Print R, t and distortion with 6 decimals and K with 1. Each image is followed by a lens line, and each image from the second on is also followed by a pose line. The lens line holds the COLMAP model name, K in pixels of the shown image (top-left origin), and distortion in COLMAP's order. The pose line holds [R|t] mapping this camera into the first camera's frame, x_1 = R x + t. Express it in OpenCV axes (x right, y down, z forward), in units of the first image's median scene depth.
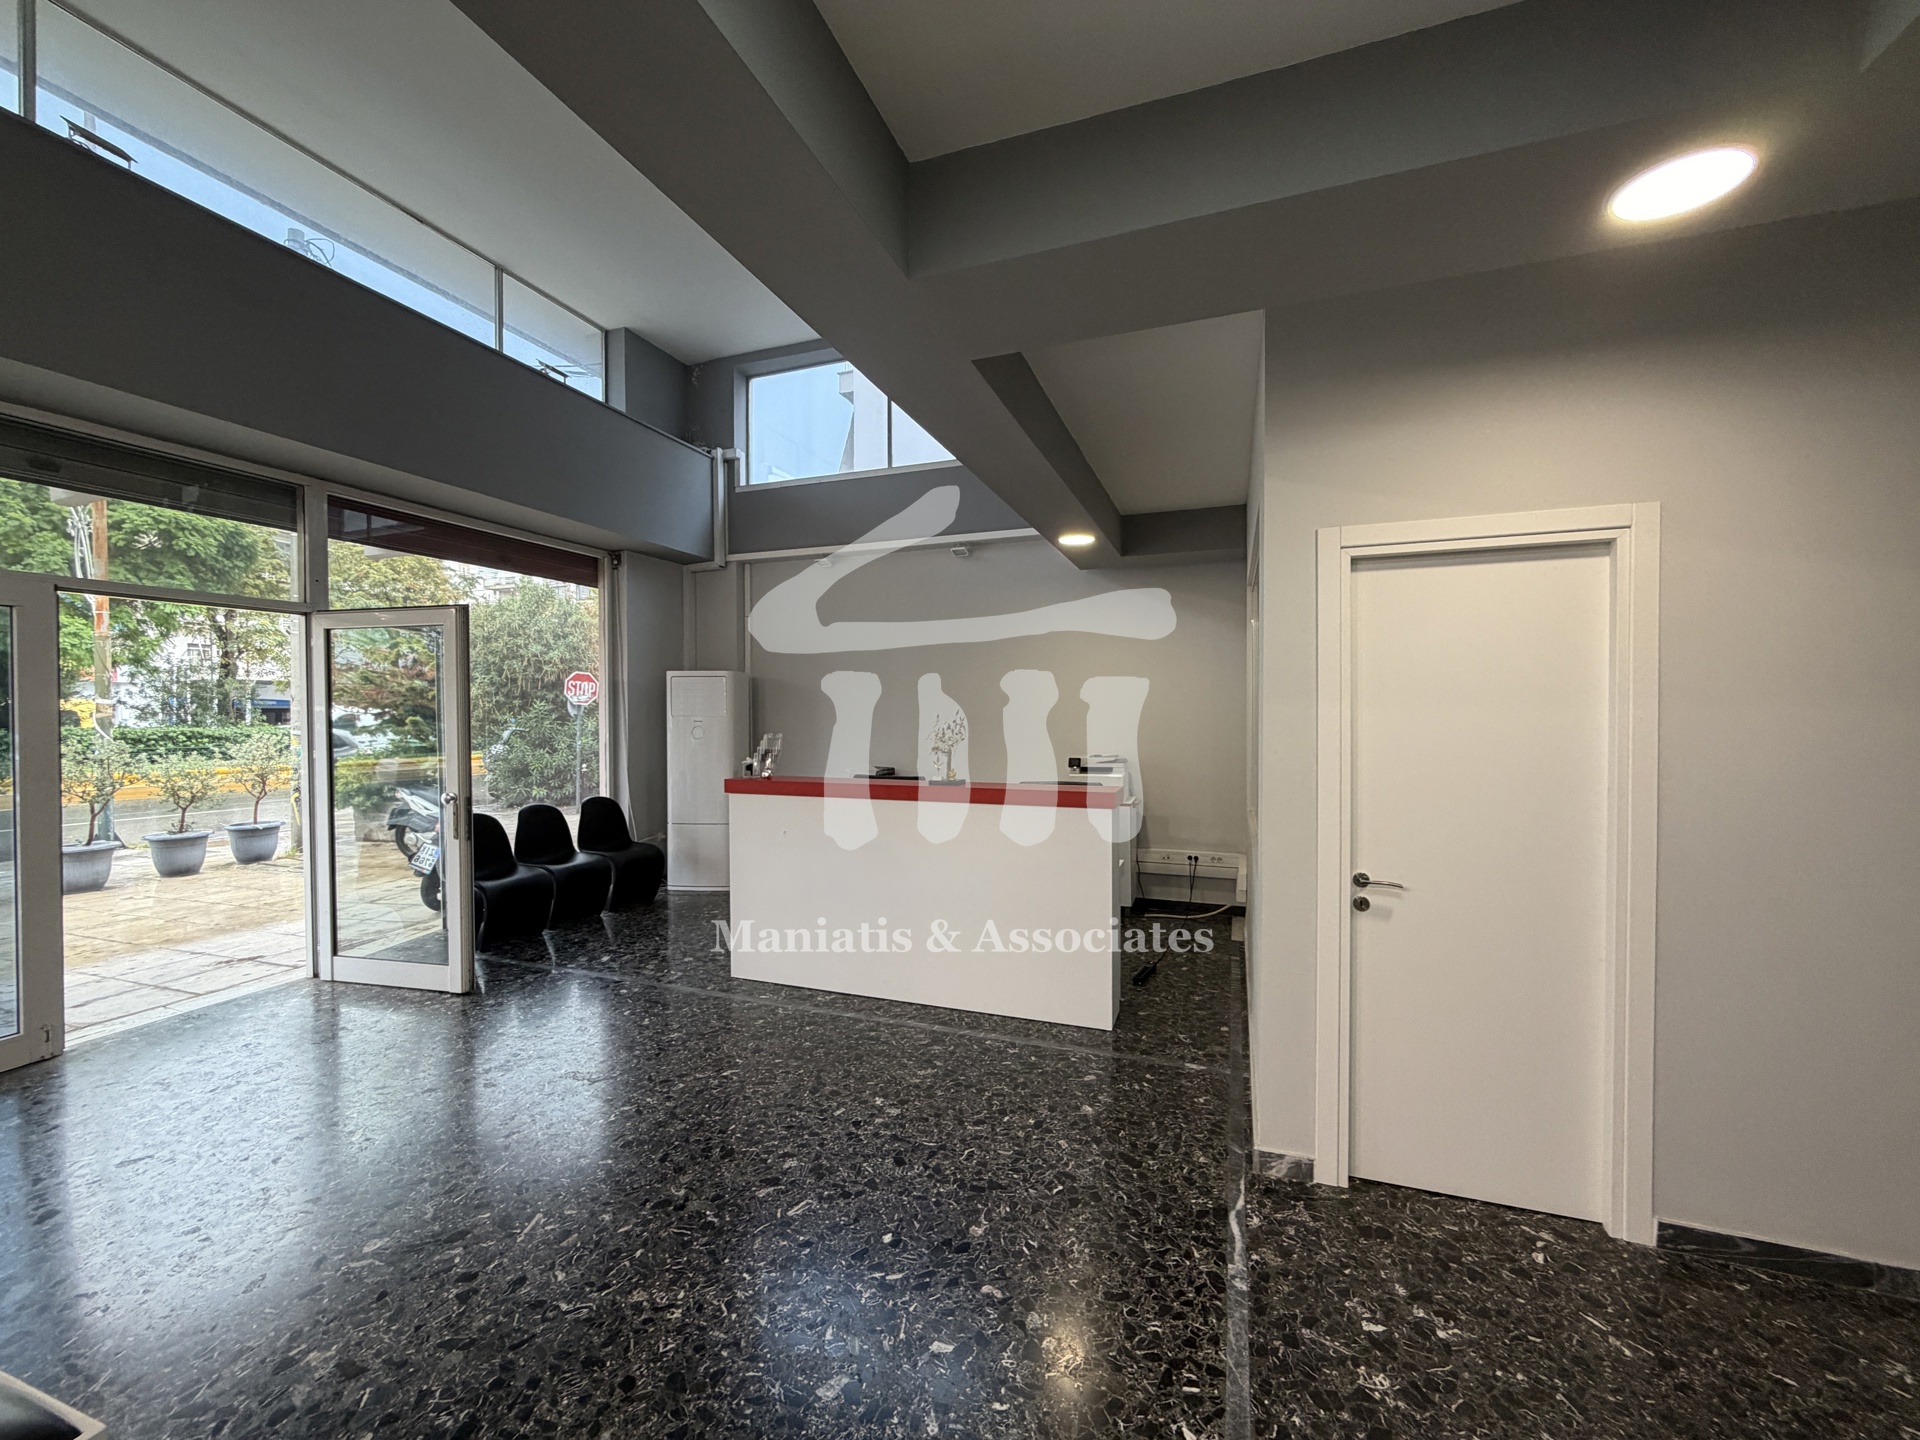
lens RADIAL K [[763.2, 0, 952.9], [0, 763.2, 718.7], [0, 0, 1]] dist [-0.000017, -0.000113]
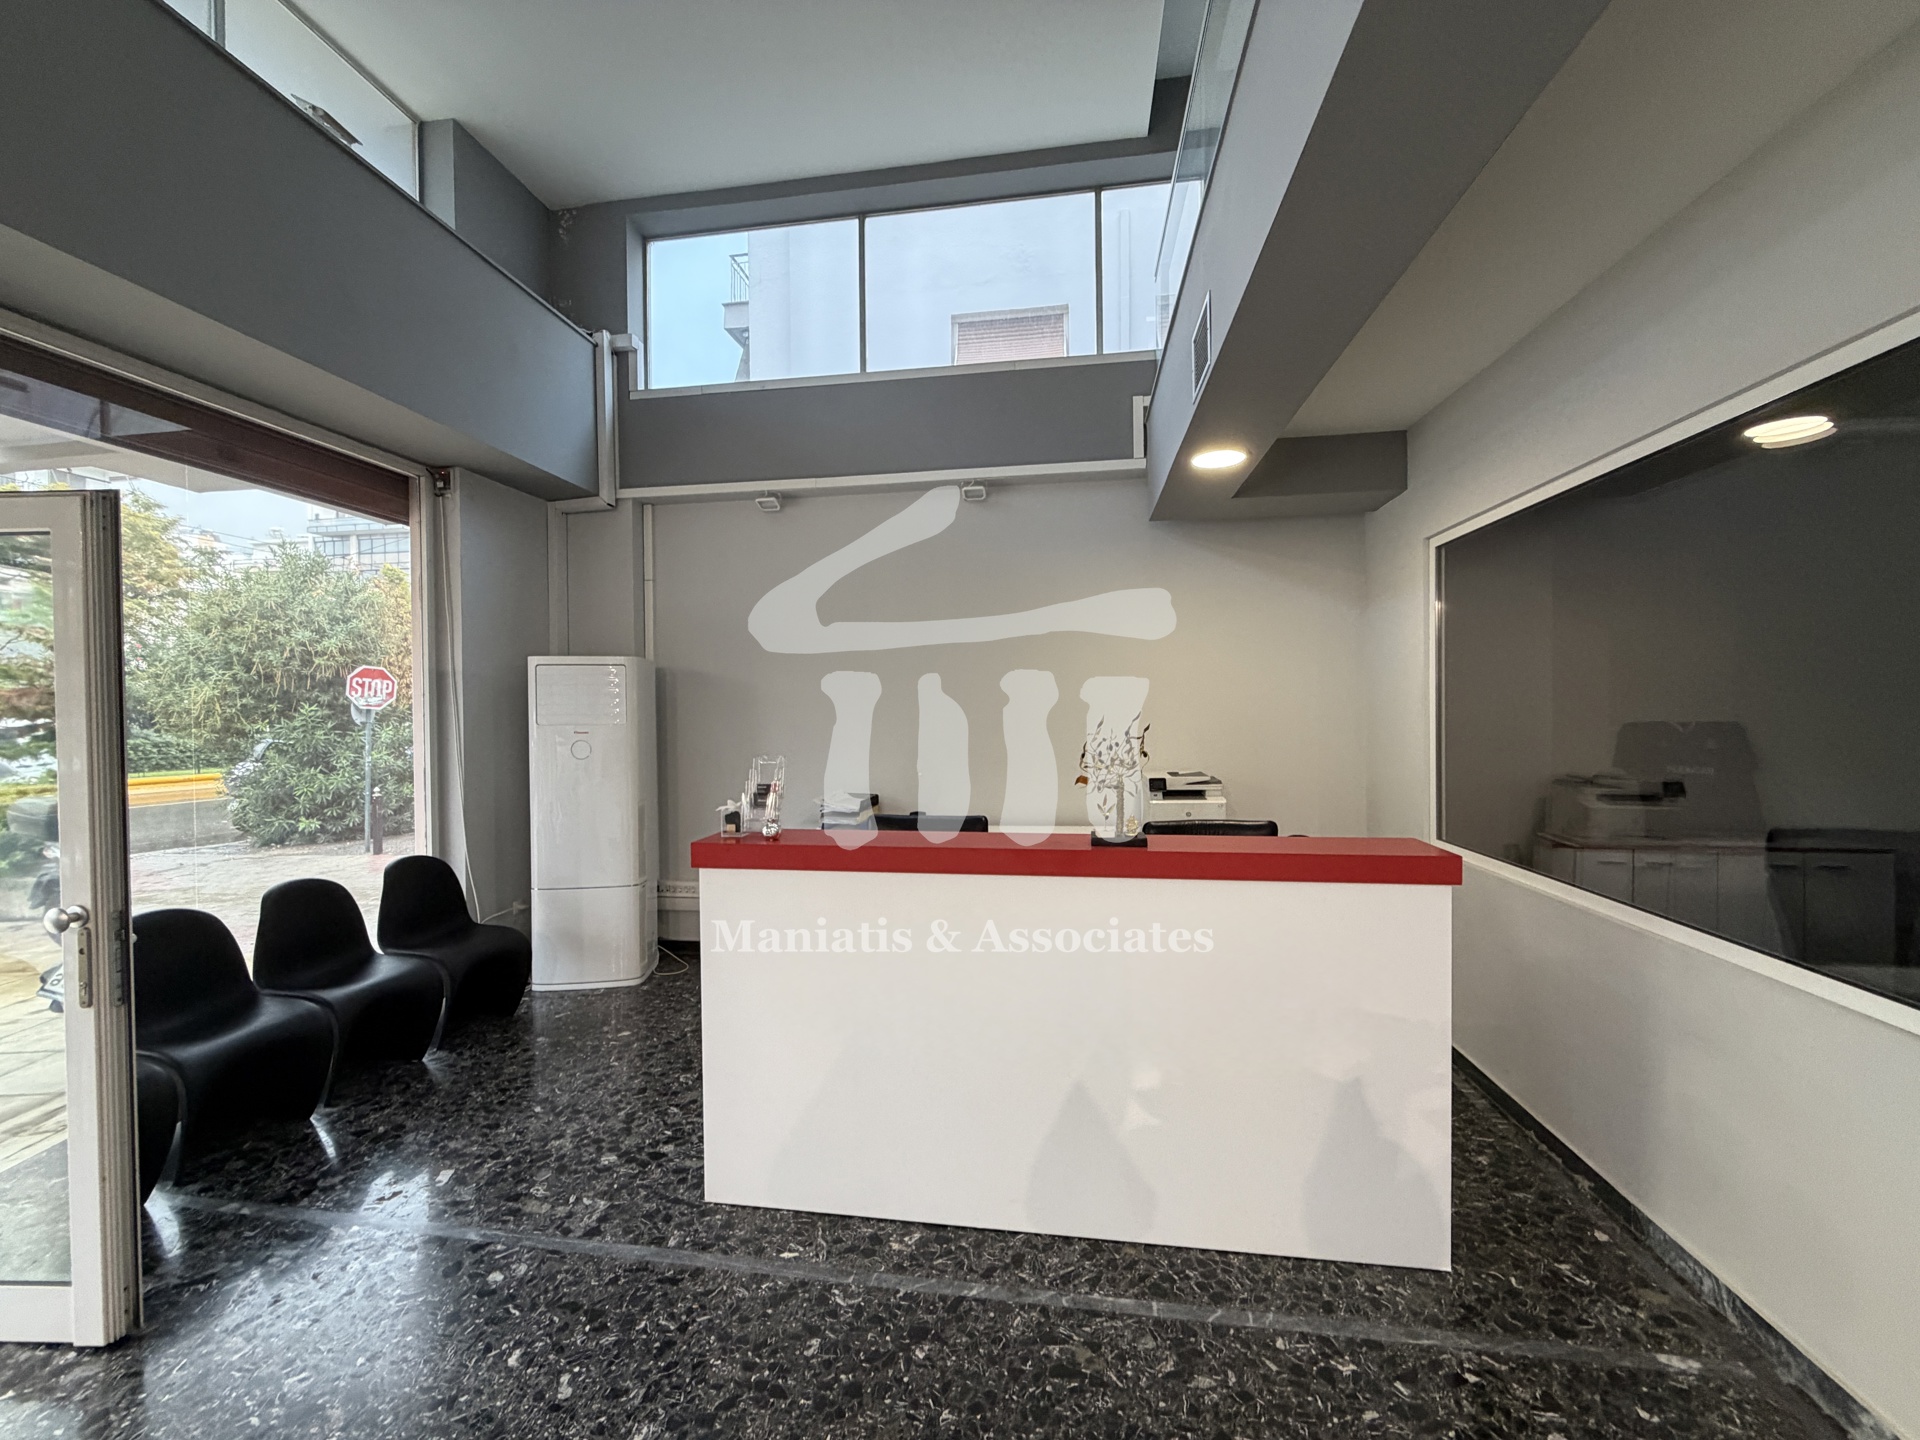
lens RADIAL K [[763.2, 0, 952.9], [0, 763.2, 718.7], [0, 0, 1]] dist [-0.000017, -0.000113]
pose [[0.979468, -0.008219, 0.201430, -0.237587], [0.008782, 0.999960, -0.001906, -0.007201], [-0.201406, 0.003636, 0.979501, 0.451372]]
